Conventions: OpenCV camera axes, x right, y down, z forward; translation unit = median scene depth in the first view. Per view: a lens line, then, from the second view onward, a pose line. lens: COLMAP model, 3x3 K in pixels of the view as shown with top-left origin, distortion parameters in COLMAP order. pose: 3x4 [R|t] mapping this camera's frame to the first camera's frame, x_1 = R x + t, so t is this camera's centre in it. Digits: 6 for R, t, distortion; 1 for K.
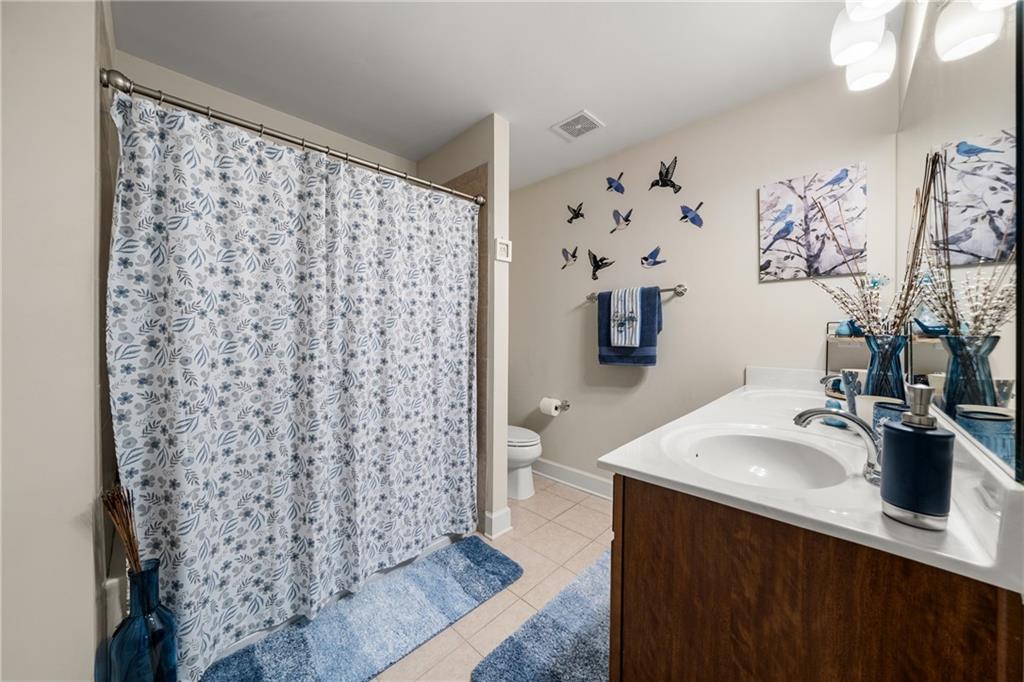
lens RADIAL K [[349.6, 0, 513.3], [0, 349.6, 330.4], [0, 0, 1]] dist [-0.004750, -0.000102]
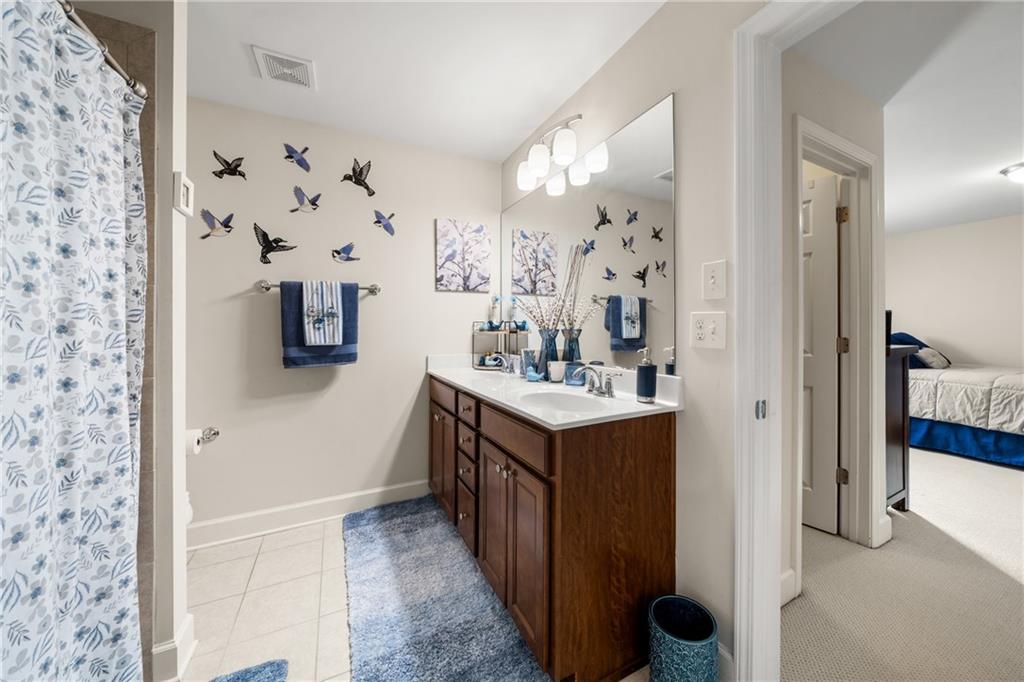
lens RADIAL K [[349.6, 0, 506.0], [0, 349.6, 329.9], [0, 0, 1]] dist [-0.004750, -0.000102]
pose [[0.352200, -0.007745, 0.935893, -0.408323], [0.001760, 0.999969, 0.007613, 0.000610], [-0.935923, -0.001034, 0.352203, 0.273102]]
